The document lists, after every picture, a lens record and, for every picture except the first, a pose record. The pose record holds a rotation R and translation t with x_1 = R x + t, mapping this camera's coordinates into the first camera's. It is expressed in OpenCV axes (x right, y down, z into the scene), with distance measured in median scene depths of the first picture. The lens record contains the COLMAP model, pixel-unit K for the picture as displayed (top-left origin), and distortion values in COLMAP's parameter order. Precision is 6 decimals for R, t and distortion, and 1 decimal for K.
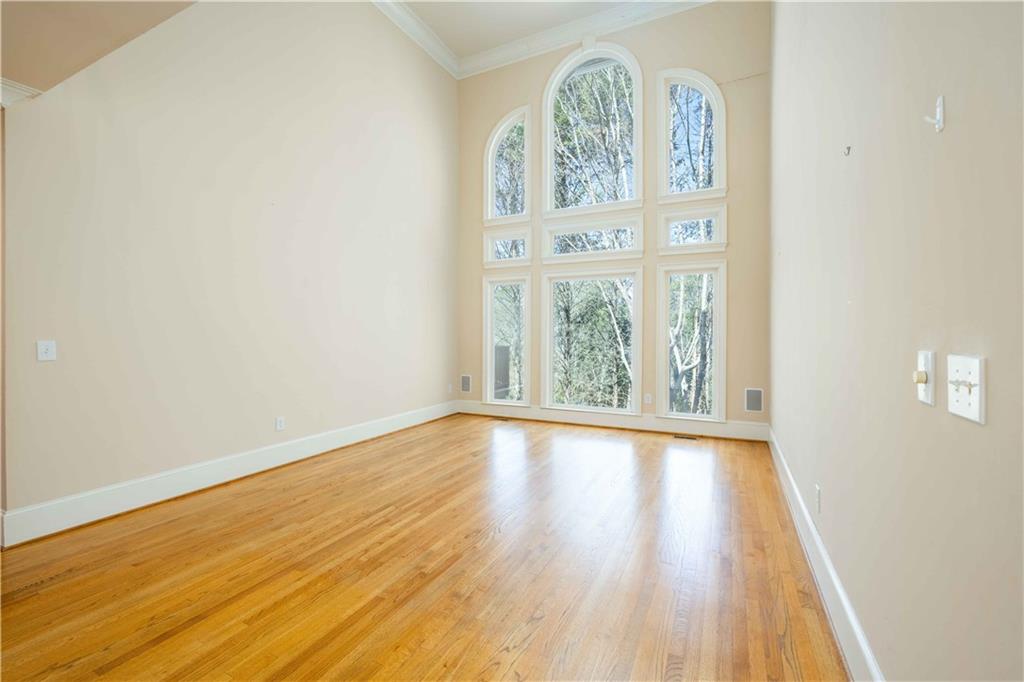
lens RADIAL K [[431.8, 0, 512.0], [0, 431.8, 341.0], [0, 0, 1]] dist [0.000745, 0.000067]
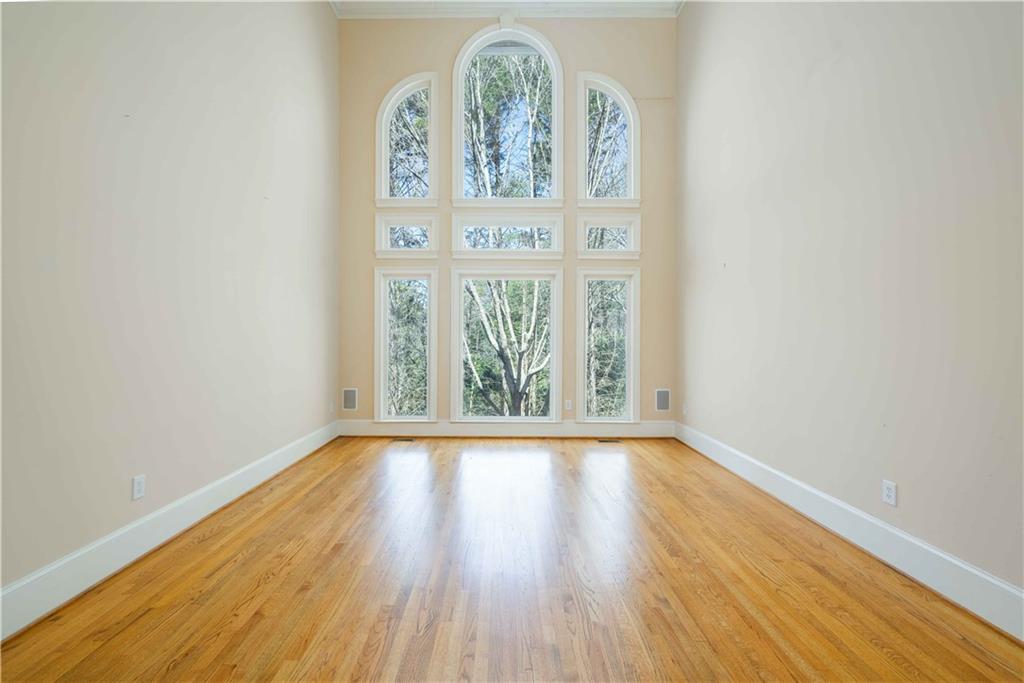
lens RADIAL K [[438.2, 0, 494.0], [0, 438.2, 344.1], [0, 0, 1]] dist [0.001682, 0.000381]
pose [[0.902180, -0.002096, 0.431356, -0.274776], [0.003187, 0.999993, -0.001807, -0.002051], [-0.431349, 0.003005, 0.902180, 0.188199]]
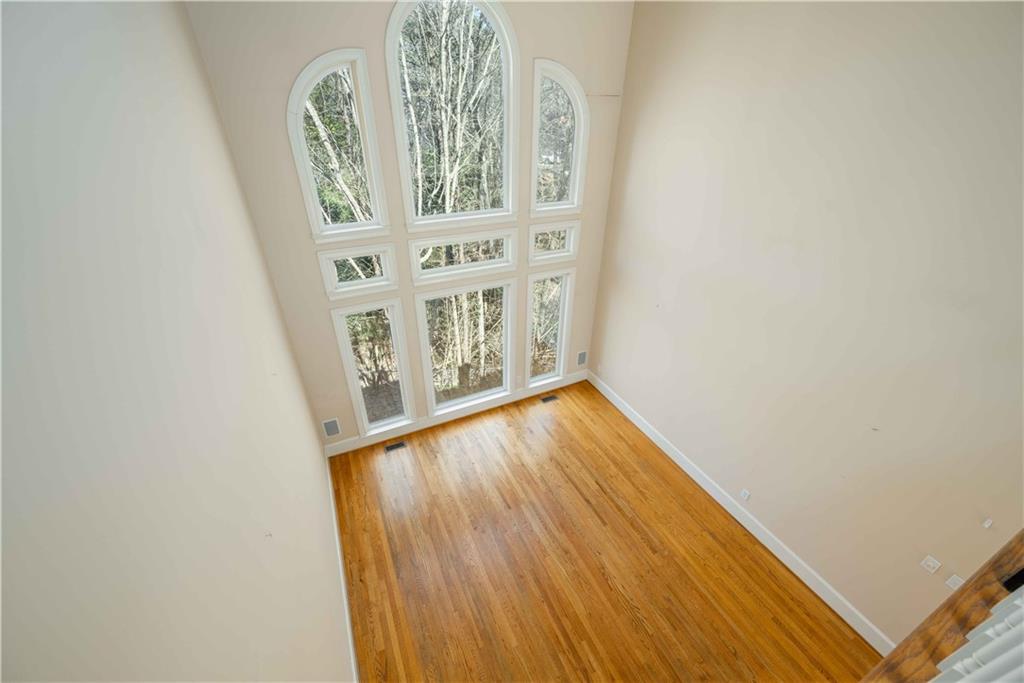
lens RADIAL K [[410.1, 0, 509.9], [0, 410.1, 344.7], [0, 0, 1]] dist [0.000784, -0.000037]
pose [[0.611641, -0.403592, 0.680448, -0.470681], [0.001104, 0.860524, 0.509409, -0.561591], [-0.791135, -0.310824, 0.526777, 0.459525]]
